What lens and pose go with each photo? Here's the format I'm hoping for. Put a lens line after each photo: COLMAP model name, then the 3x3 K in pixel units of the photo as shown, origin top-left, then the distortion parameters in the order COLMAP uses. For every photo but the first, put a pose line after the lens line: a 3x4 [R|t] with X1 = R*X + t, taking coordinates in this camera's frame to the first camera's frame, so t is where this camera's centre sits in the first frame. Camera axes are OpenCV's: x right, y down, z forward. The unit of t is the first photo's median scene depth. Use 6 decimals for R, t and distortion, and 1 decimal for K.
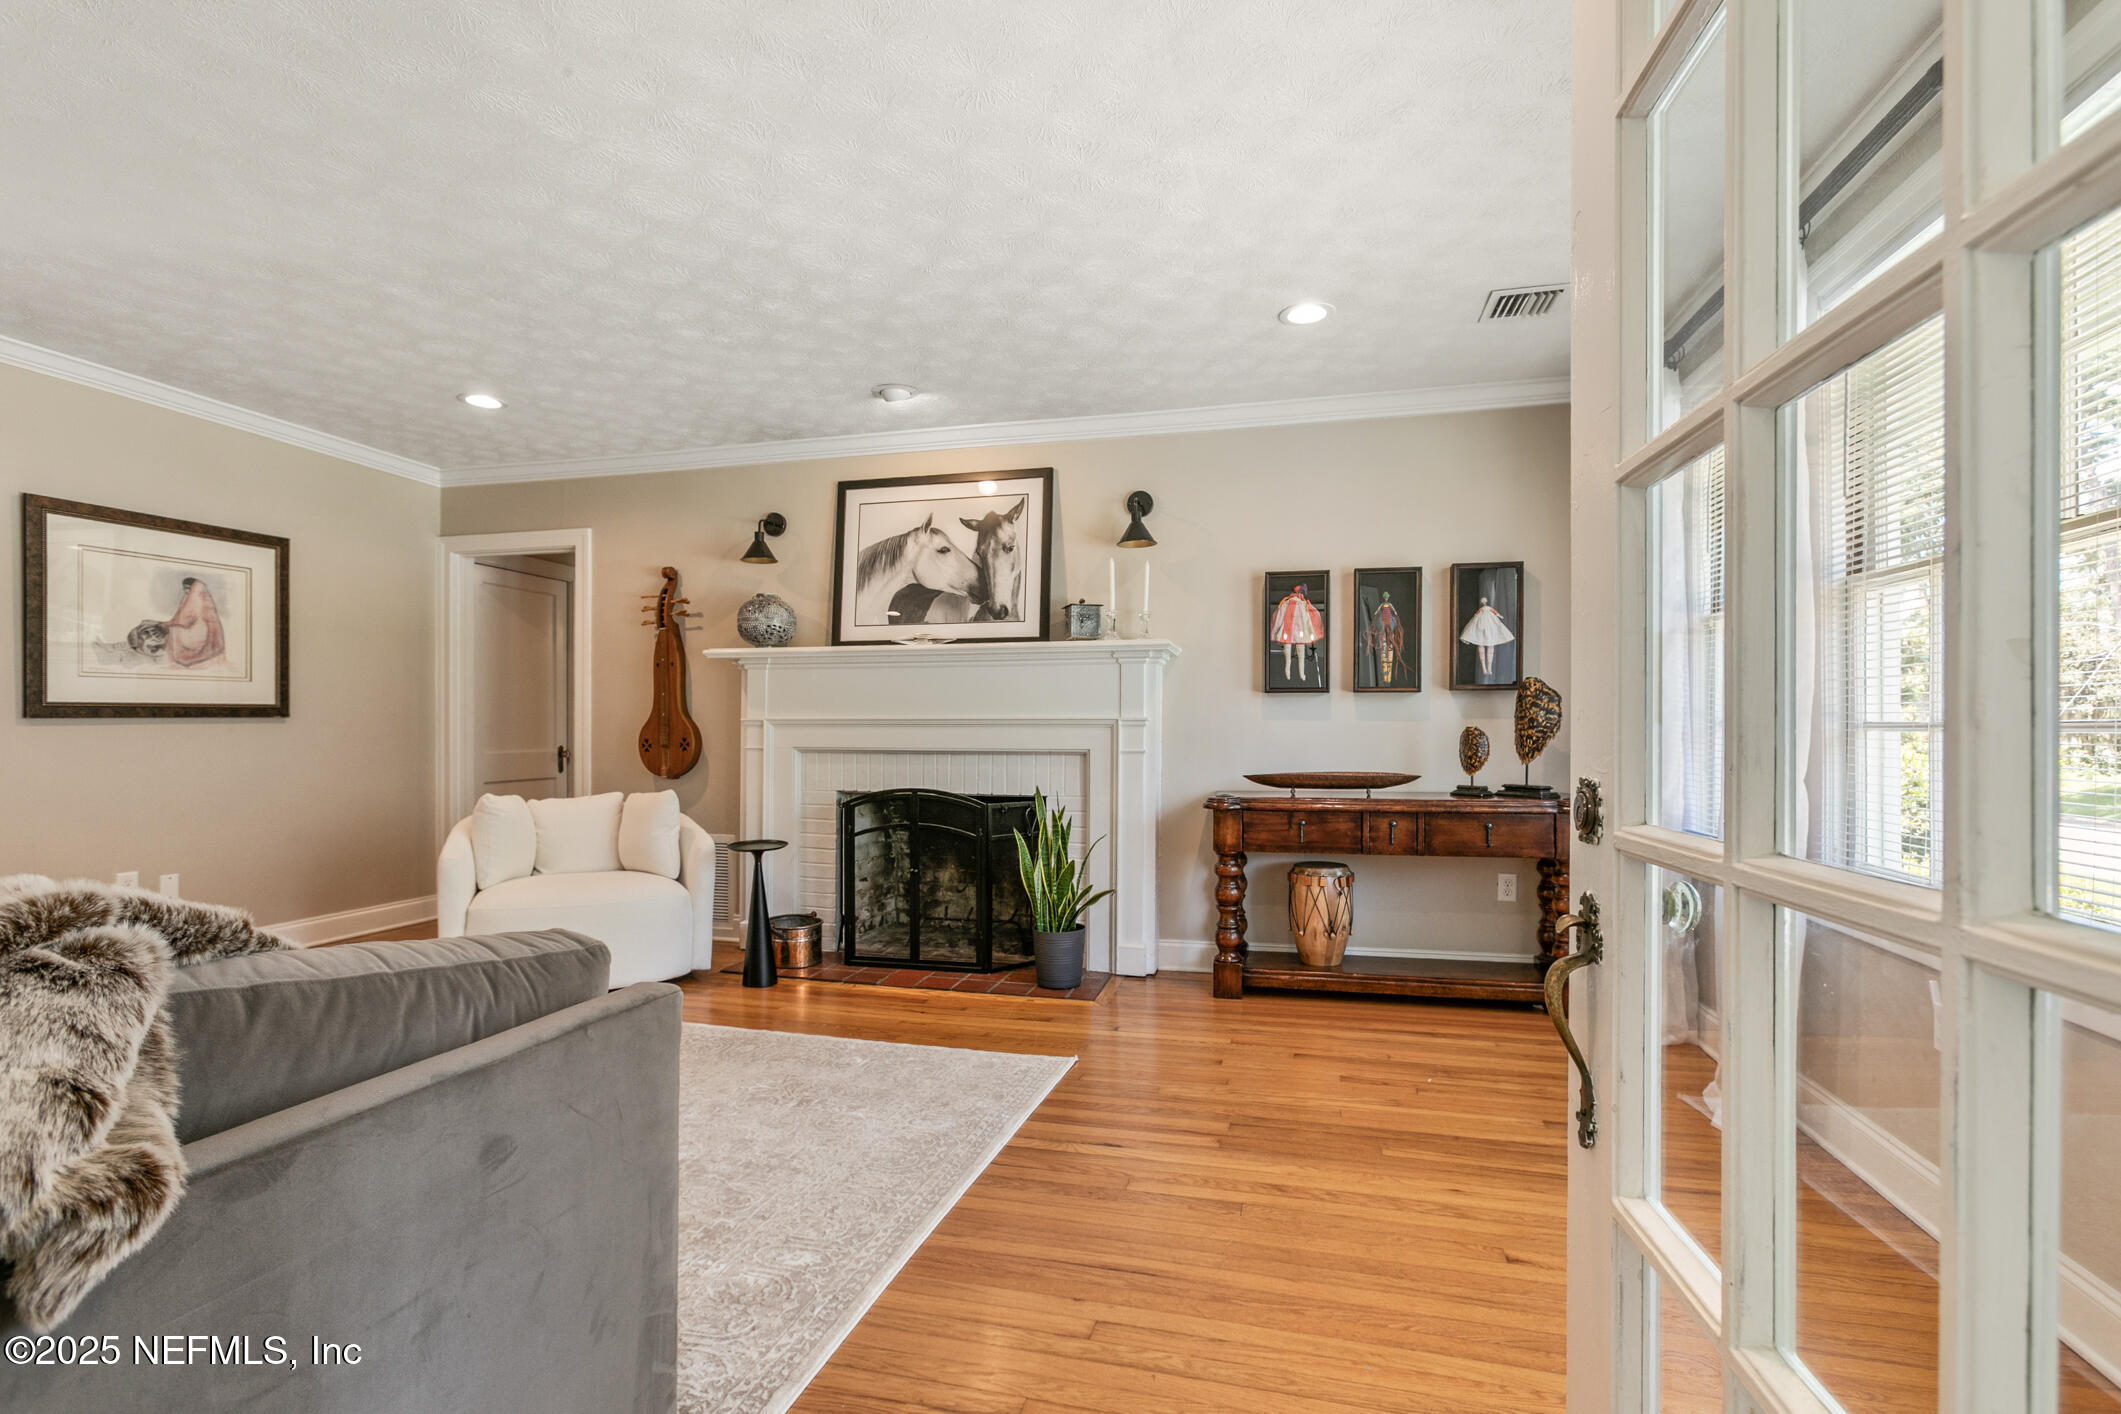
lens RADIAL K [[960.9, 0, 1065.8], [0, 960.9, 725.3], [0, 0, 1]] dist [-0.009395, 0.002817]
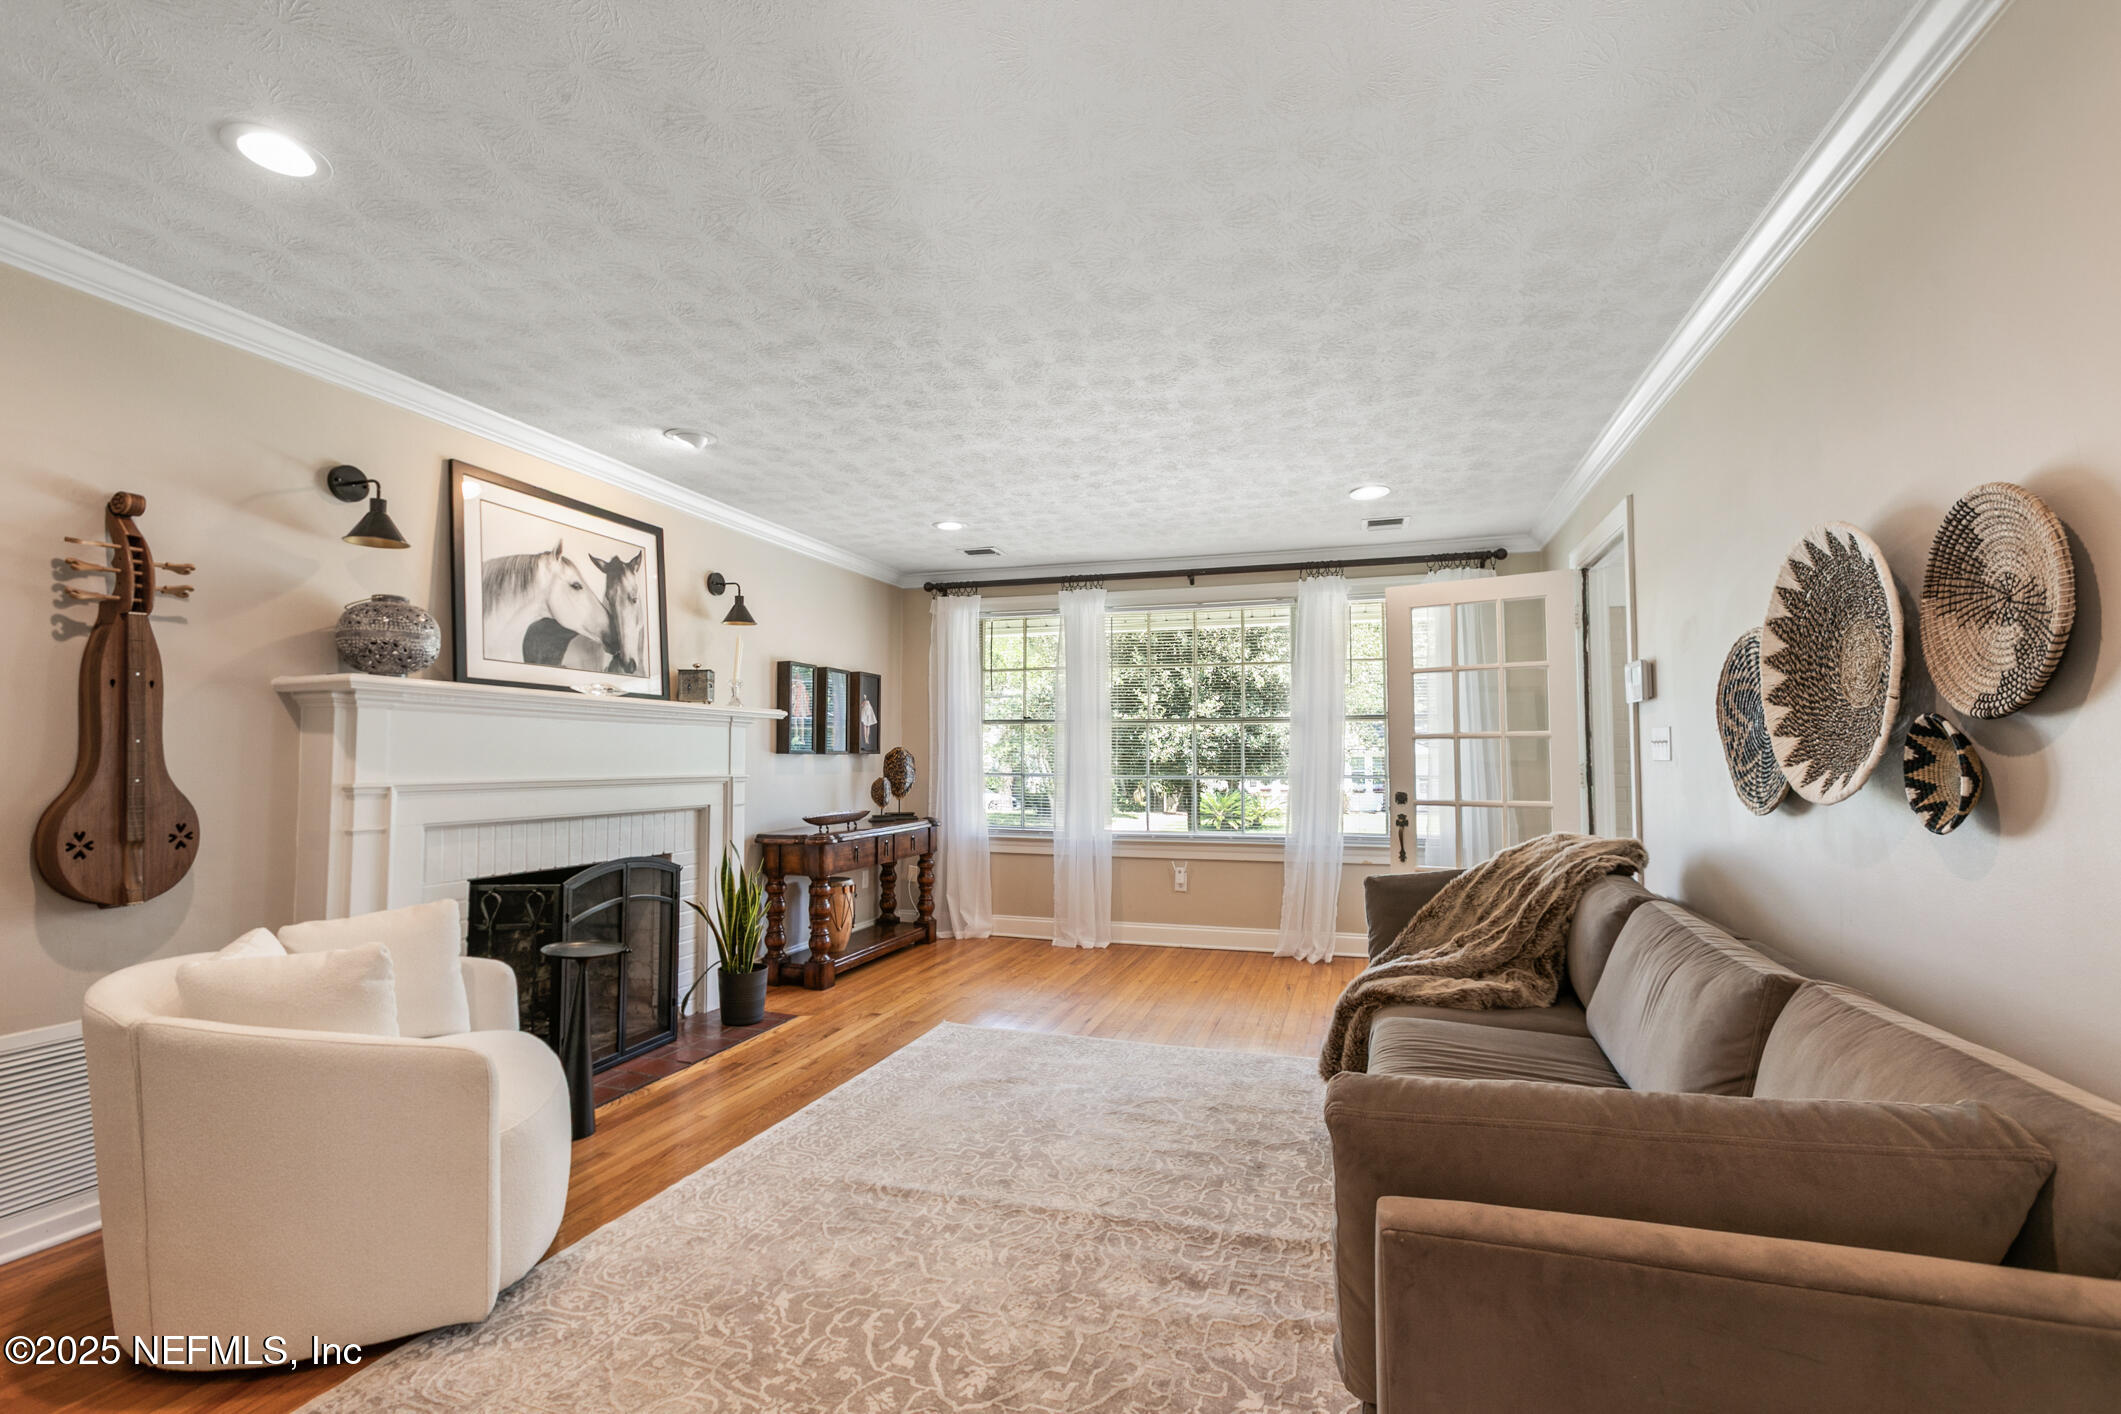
lens RADIAL K [[960.9, 0, 1037.3], [0, 960.9, 715.8], [0, 0, 1]] dist [-0.009395, 0.002817]
pose [[0.082202, 0.045994, 0.995554, -1.021878], [0.000619, 0.998932, -0.046201, -0.025163], [-0.996616, 0.004414, 0.082085, 0.546472]]
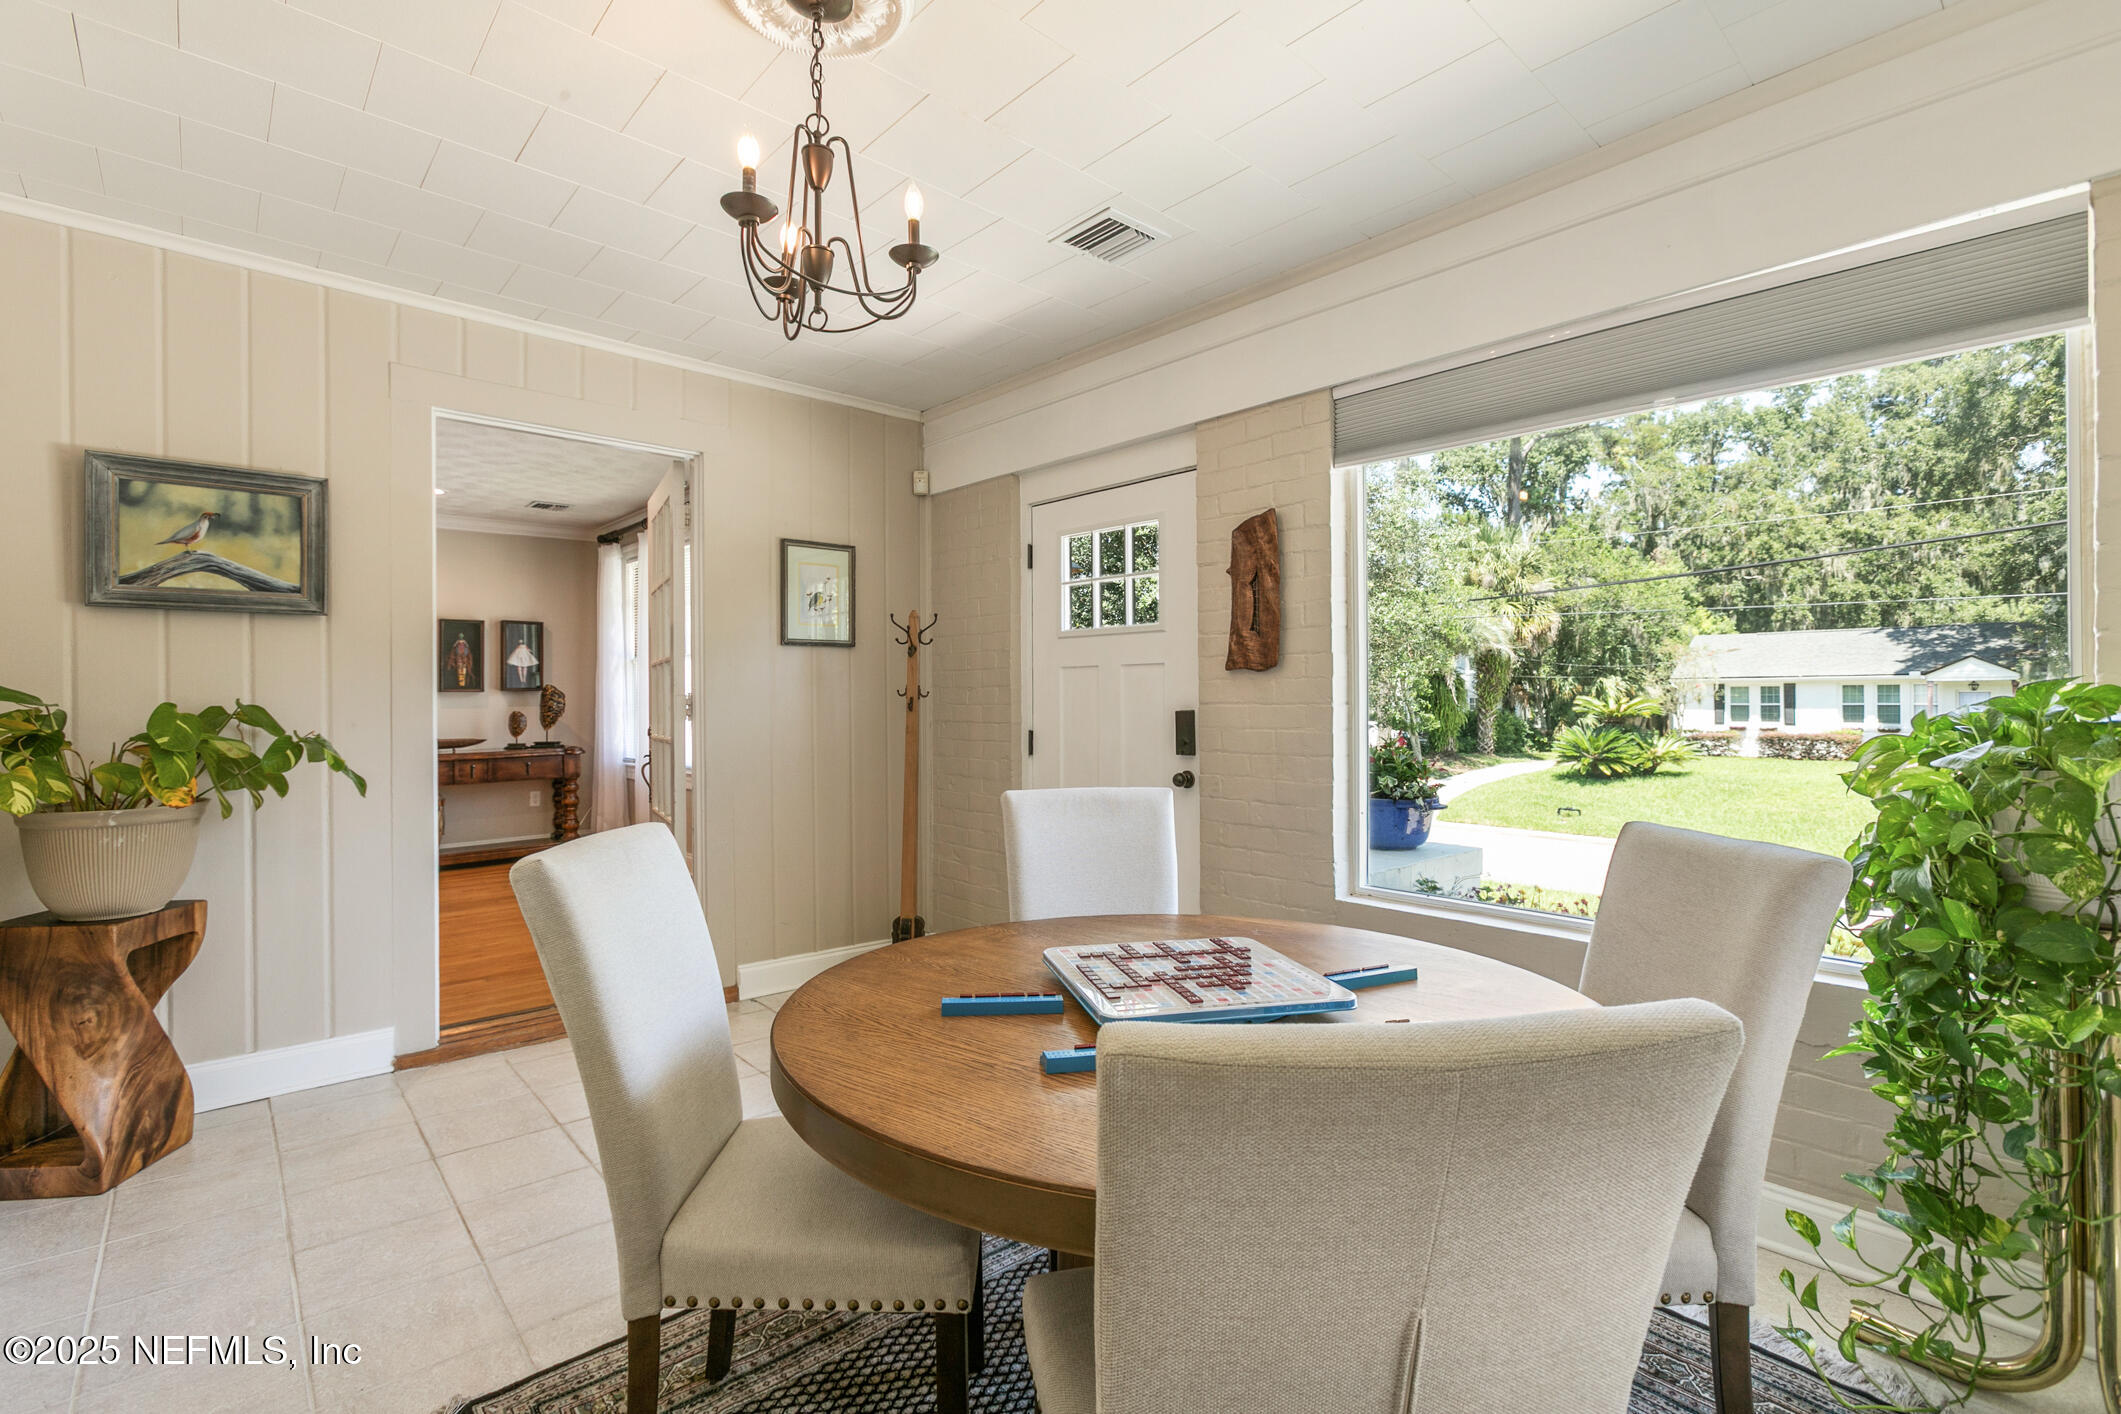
lens RADIAL K [[960.9, 0, 1067.5], [0, 960.9, 693.8], [0, 0, 1]] dist [-0.009395, 0.002817]
pose [[0.532649, -0.006667, 0.846310, -0.514424], [0.011778, 0.999931, 0.000465, -0.018502], [-0.846254, 0.009720, 0.532690, -0.790192]]
